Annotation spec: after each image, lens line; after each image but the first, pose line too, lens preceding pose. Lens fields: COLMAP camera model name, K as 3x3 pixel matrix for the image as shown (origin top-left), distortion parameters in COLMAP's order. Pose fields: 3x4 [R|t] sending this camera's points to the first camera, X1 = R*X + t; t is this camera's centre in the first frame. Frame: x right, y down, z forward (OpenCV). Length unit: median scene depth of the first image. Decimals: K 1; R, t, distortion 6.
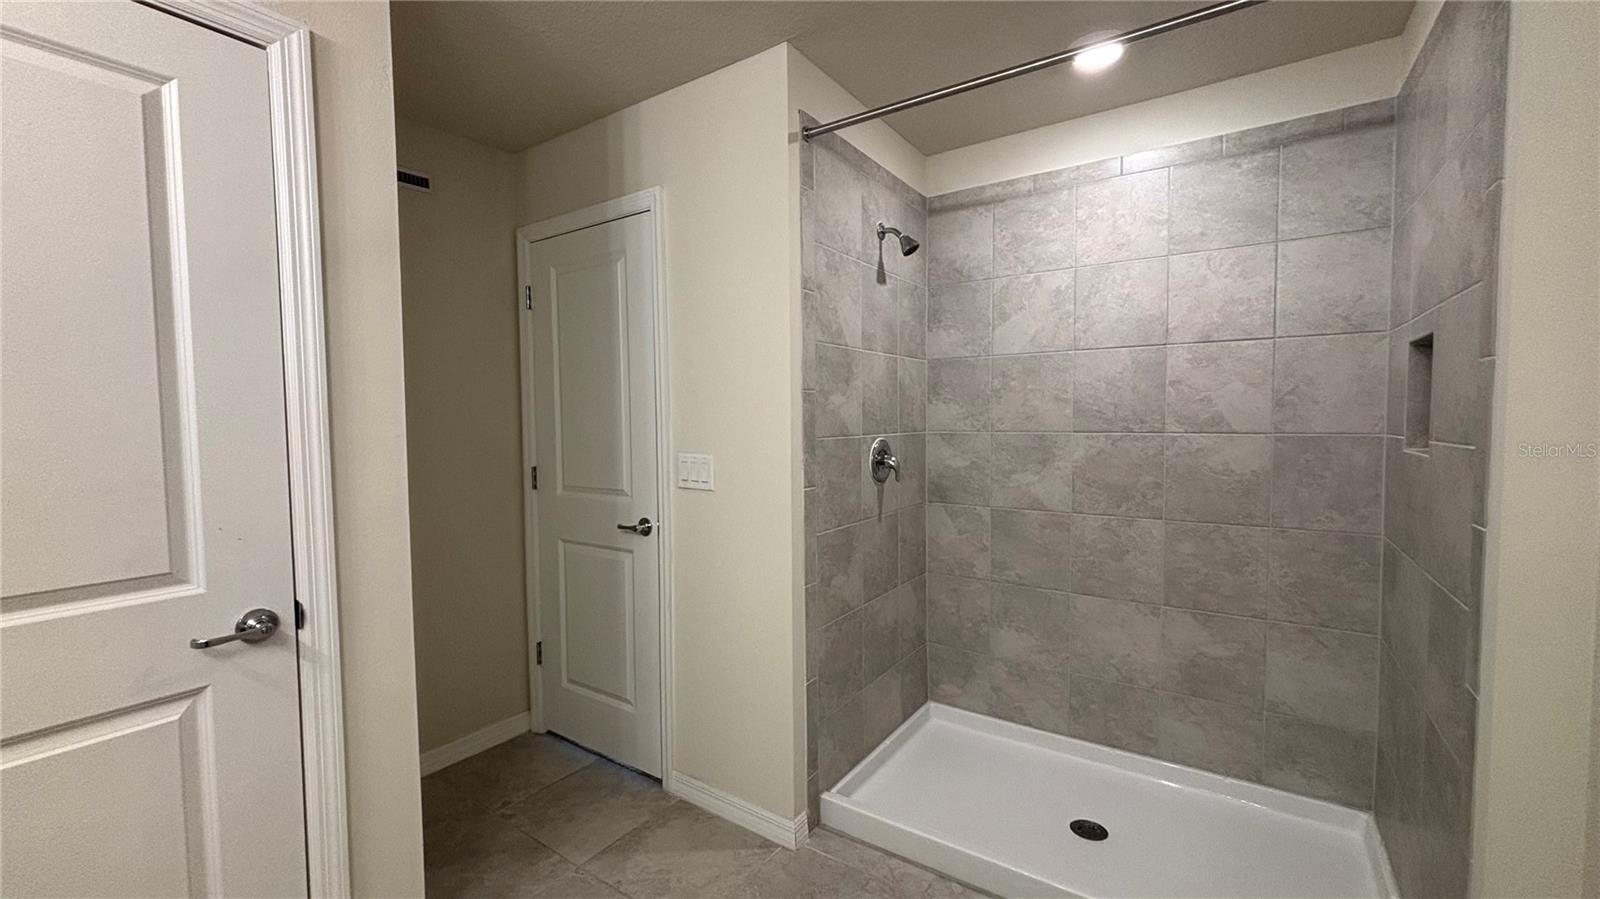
lens RADIAL K [[644.2, 0, 801.1], [0, 644.2, 445.7], [0, 0, 1]] dist [0.001856, -0.000430]
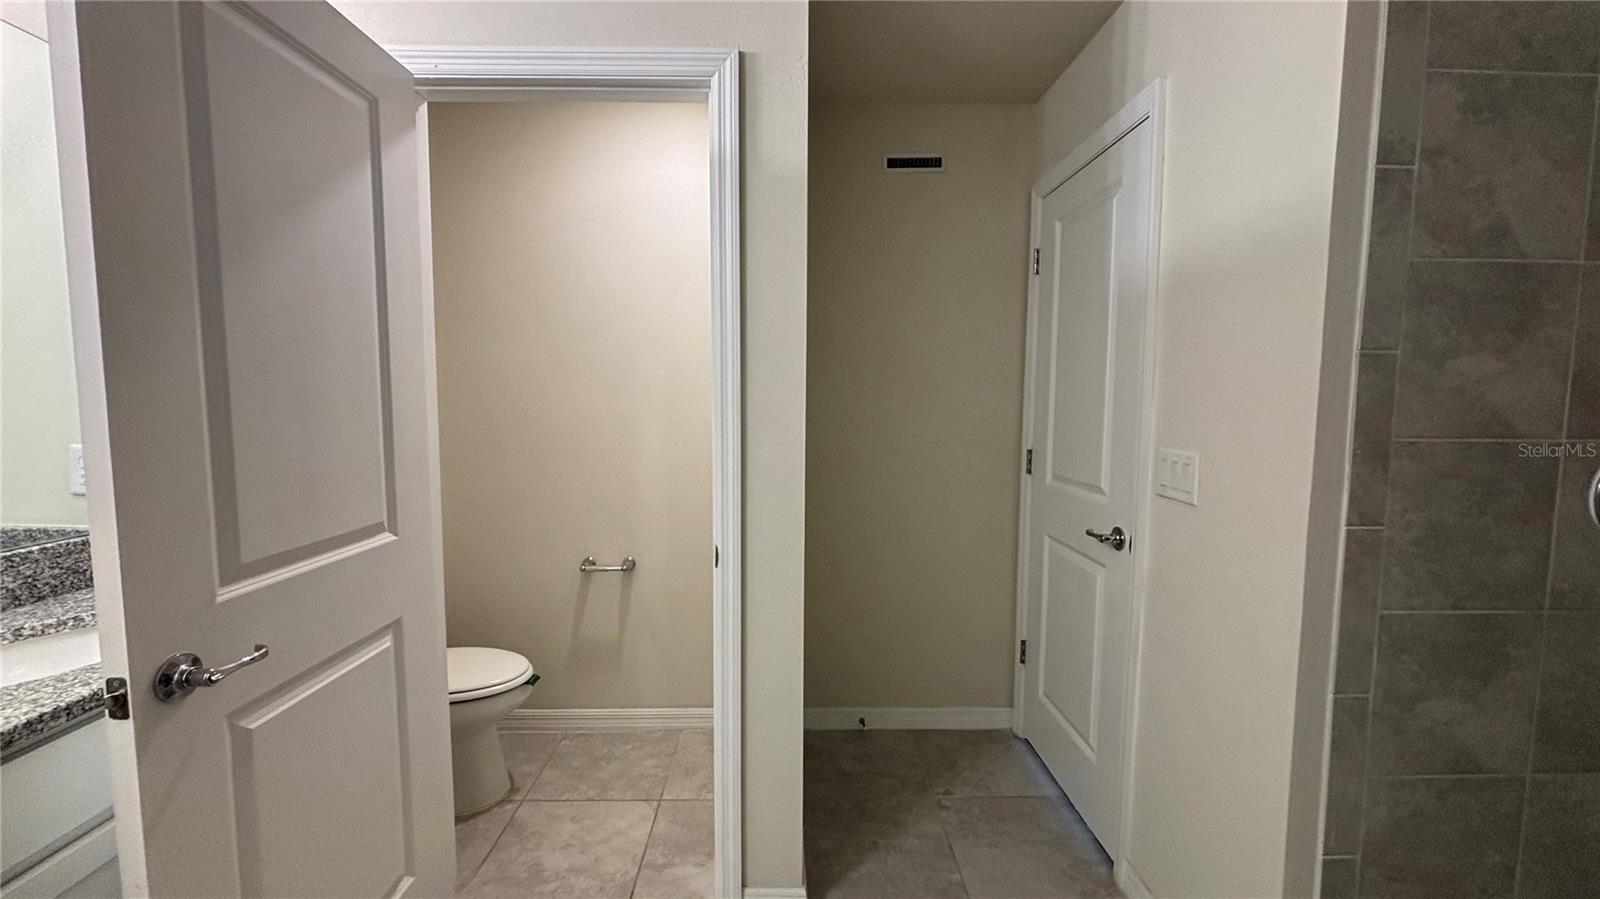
lens RADIAL K [[644.2, 0, 801.1], [0, 644.2, 445.7], [0, 0, 1]] dist [0.001856, -0.000430]
pose [[0.578413, 0.075833, -0.812211, 0.163306], [-0.047323, 0.997112, 0.059396, -0.013227], [0.814370, 0.004081, 0.580332, 0.252043]]
